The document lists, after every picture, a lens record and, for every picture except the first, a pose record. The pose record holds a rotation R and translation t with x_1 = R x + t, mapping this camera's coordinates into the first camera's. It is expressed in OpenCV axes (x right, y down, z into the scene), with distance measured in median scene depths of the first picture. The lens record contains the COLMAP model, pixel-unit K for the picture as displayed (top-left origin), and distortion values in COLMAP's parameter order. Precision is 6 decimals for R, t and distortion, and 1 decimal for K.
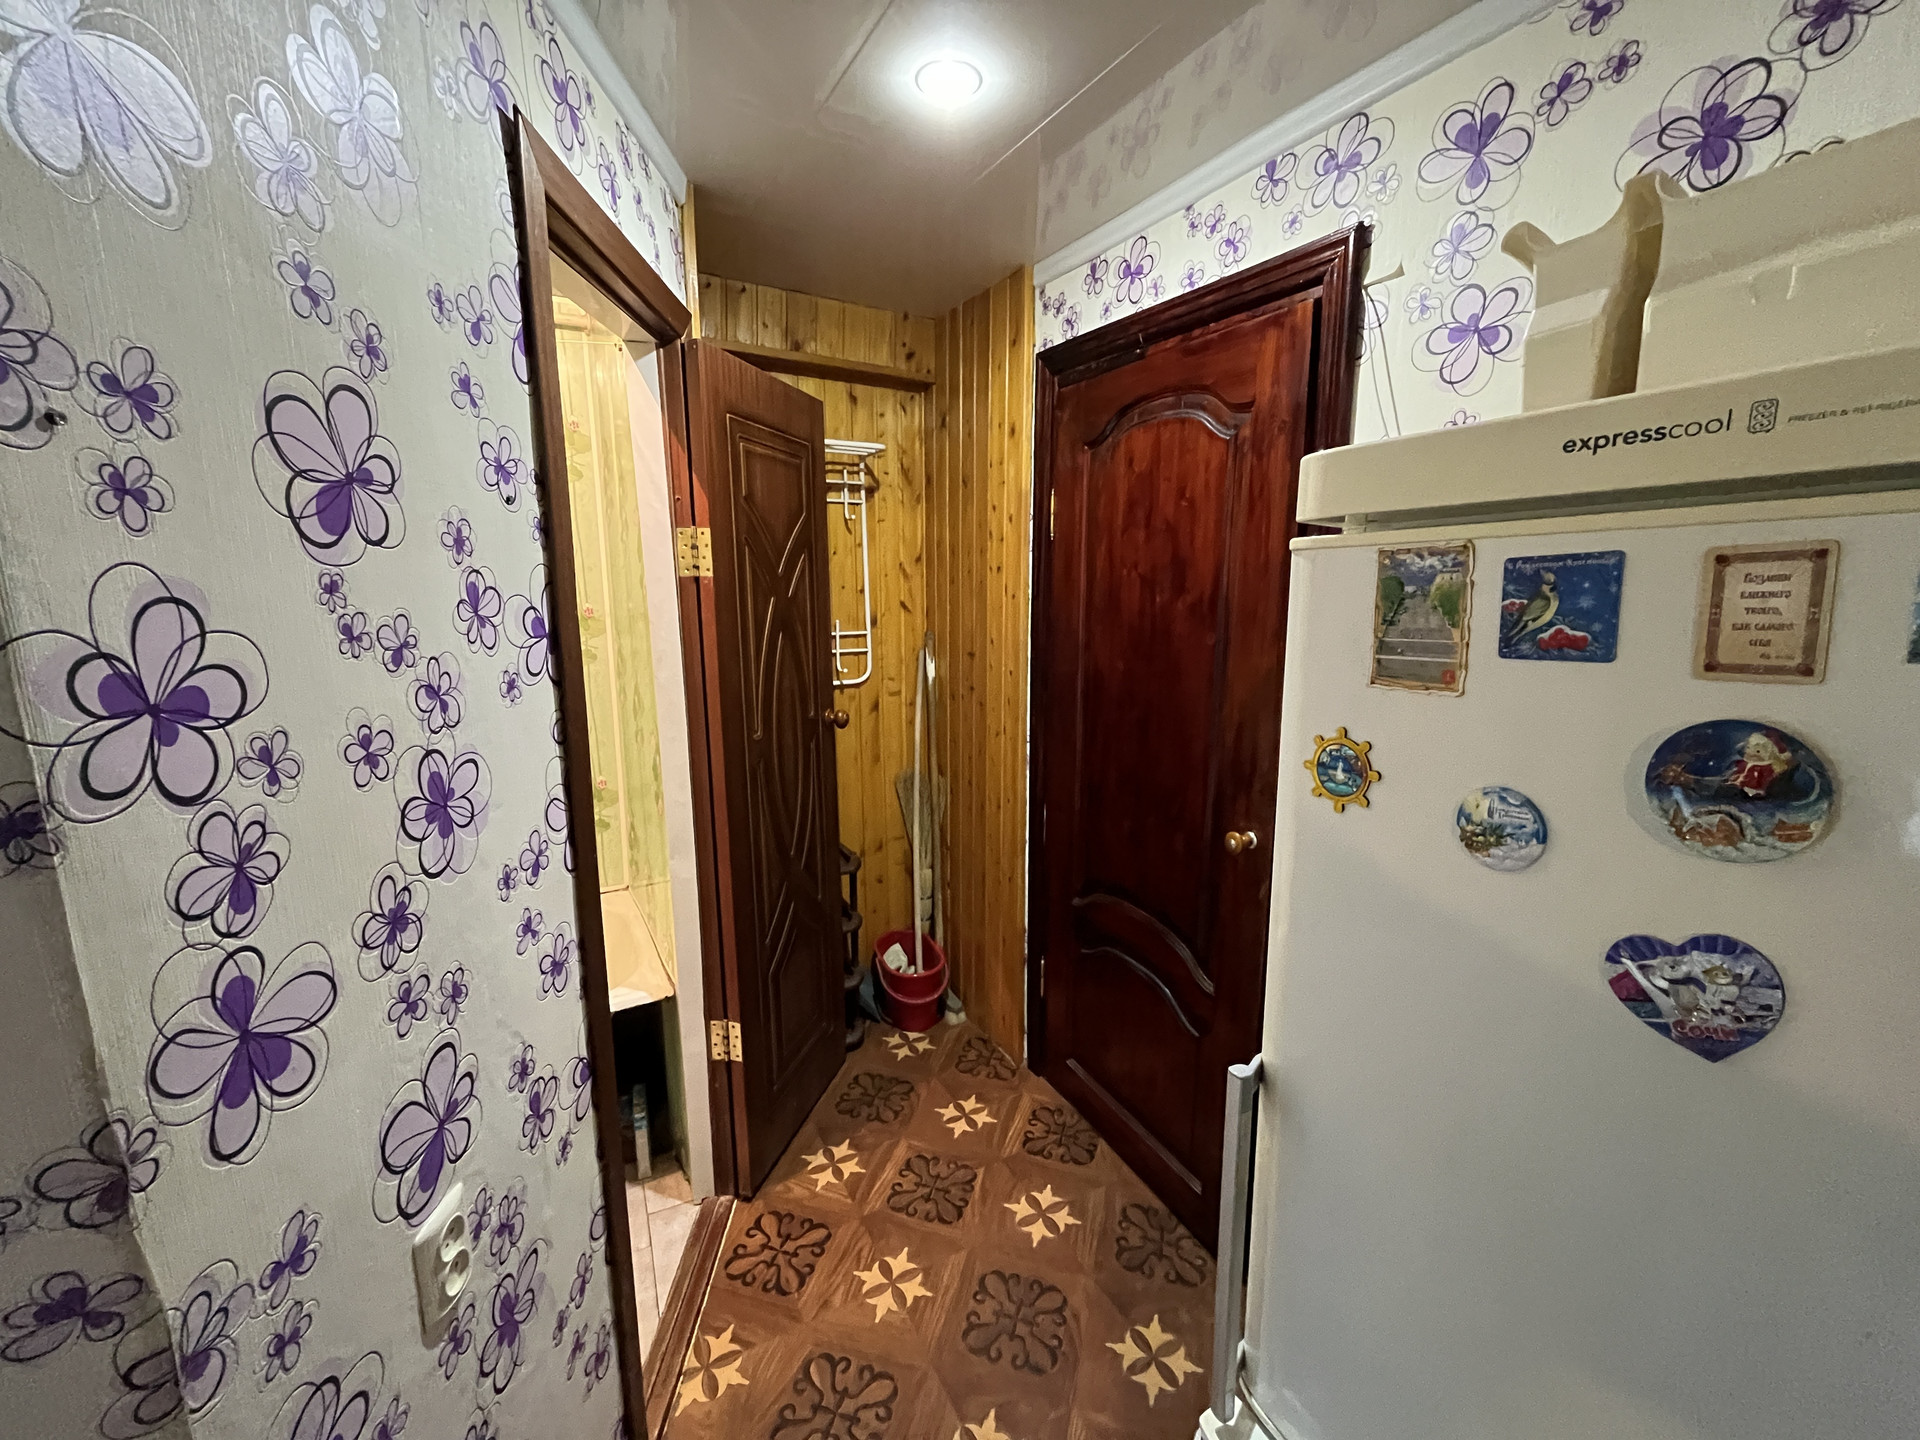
lens RADIAL K [[780.9, 0, 963.8], [0, 780.9, 713.4], [0, 0, 1]] dist [-0.003712, 0.000158]
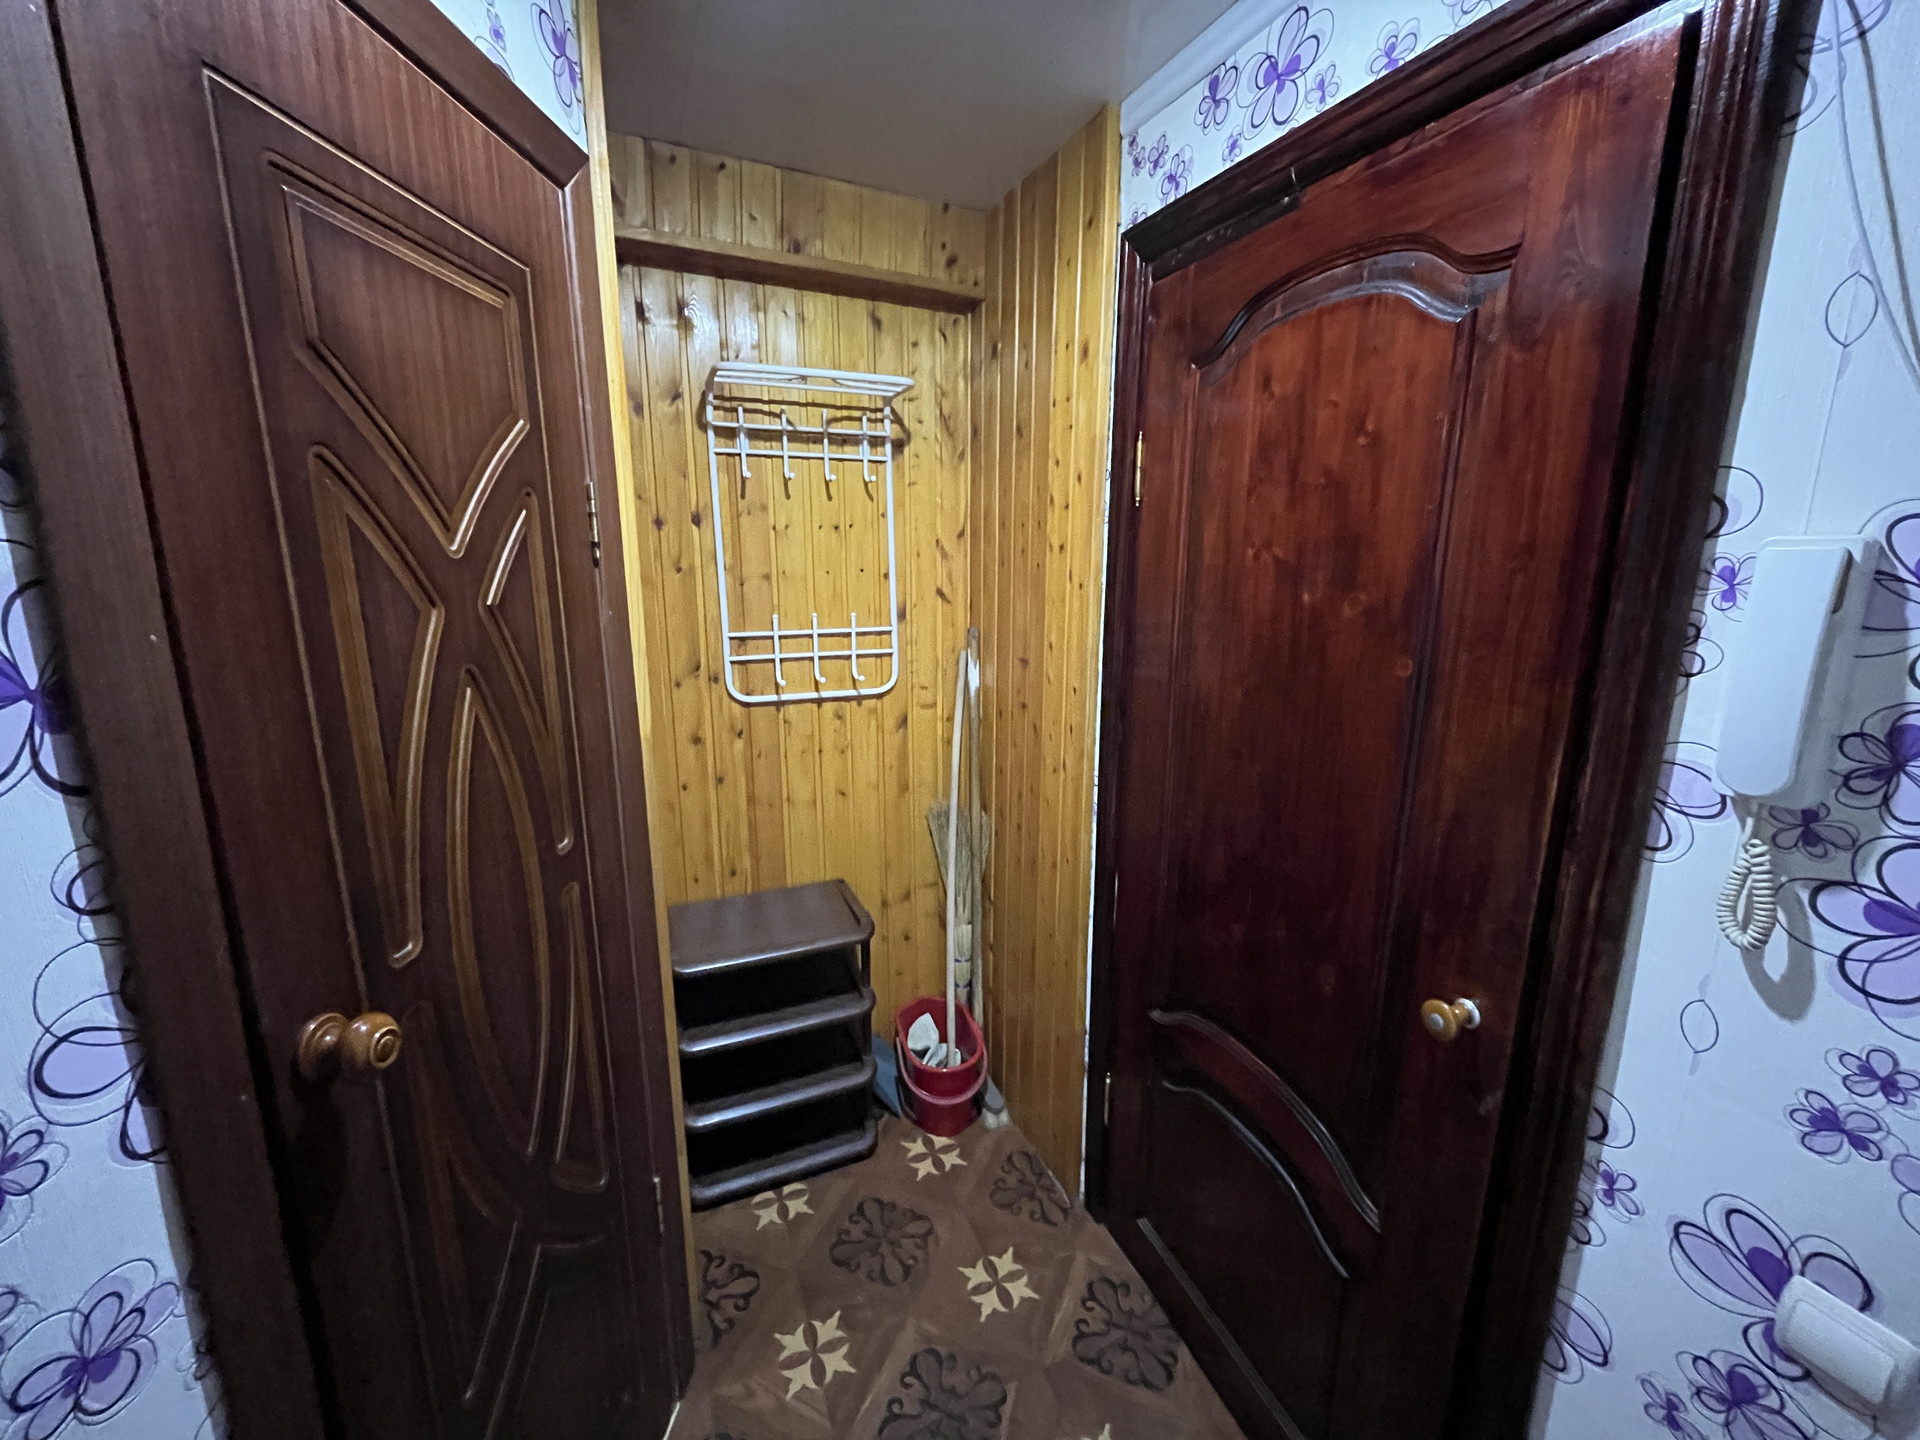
lens RADIAL K [[780.9, 0, 962.9], [0, 780.9, 714.0], [0, 0, 1]] dist [-0.003712, 0.000158]
pose [[0.995077, 0.023917, -0.096176, 0.032704], [-0.021013, 0.999296, 0.031088, -0.061188], [0.096852, -0.028914, 0.994879, 0.317569]]
